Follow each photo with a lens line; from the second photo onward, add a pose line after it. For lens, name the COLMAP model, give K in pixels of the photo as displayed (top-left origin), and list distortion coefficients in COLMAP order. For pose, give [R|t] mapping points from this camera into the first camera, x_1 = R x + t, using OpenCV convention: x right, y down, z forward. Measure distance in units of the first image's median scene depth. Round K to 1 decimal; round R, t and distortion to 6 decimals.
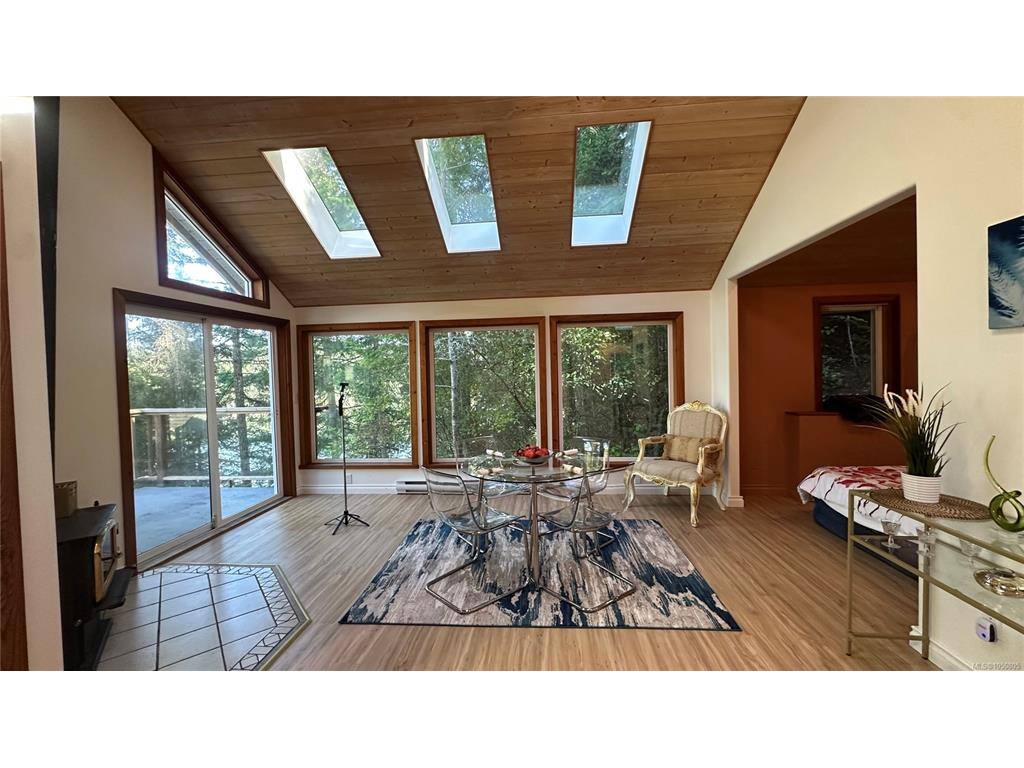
lens RADIAL K [[407.1, 0, 514.2], [0, 407.1, 381.3], [0, 0, 1]] dist [-0.006016, 0.000503]
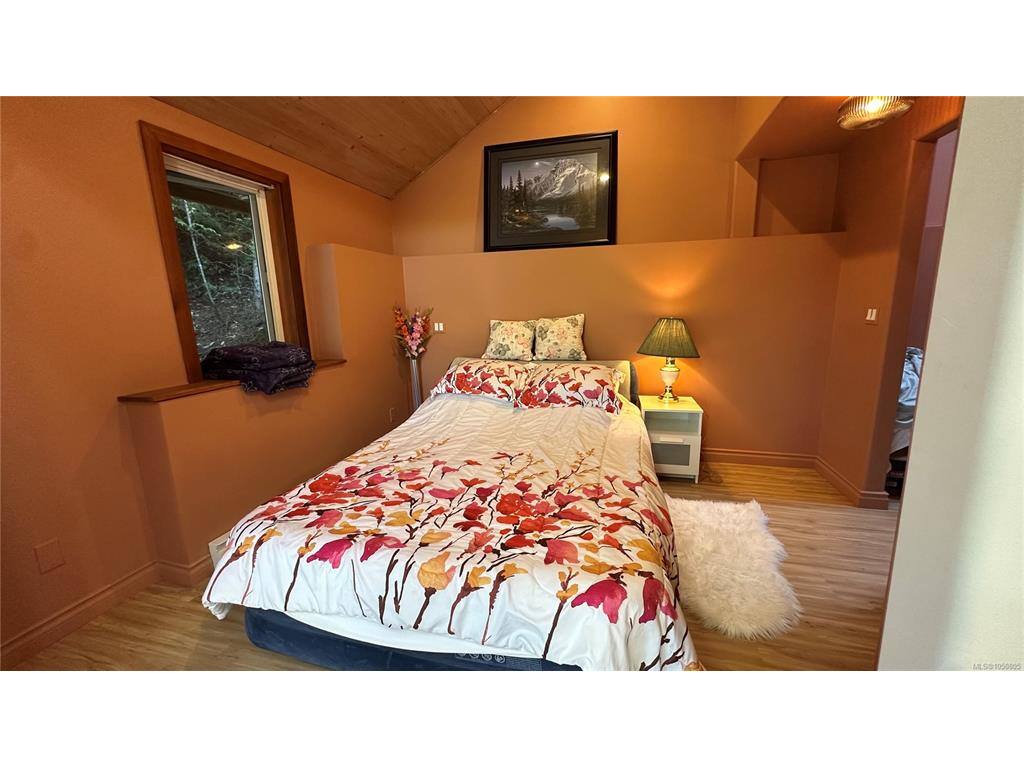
lens RADIAL K [[407.1, 0, 515.7], [0, 407.1, 382.8], [0, 0, 1]] dist [-0.006016, 0.000503]
pose [[0.179683, -0.168704, 0.969151, 0.430160], [0.043789, 0.985580, 0.163445, 0.015972], [-0.982749, 0.013069, 0.184479, 0.656756]]
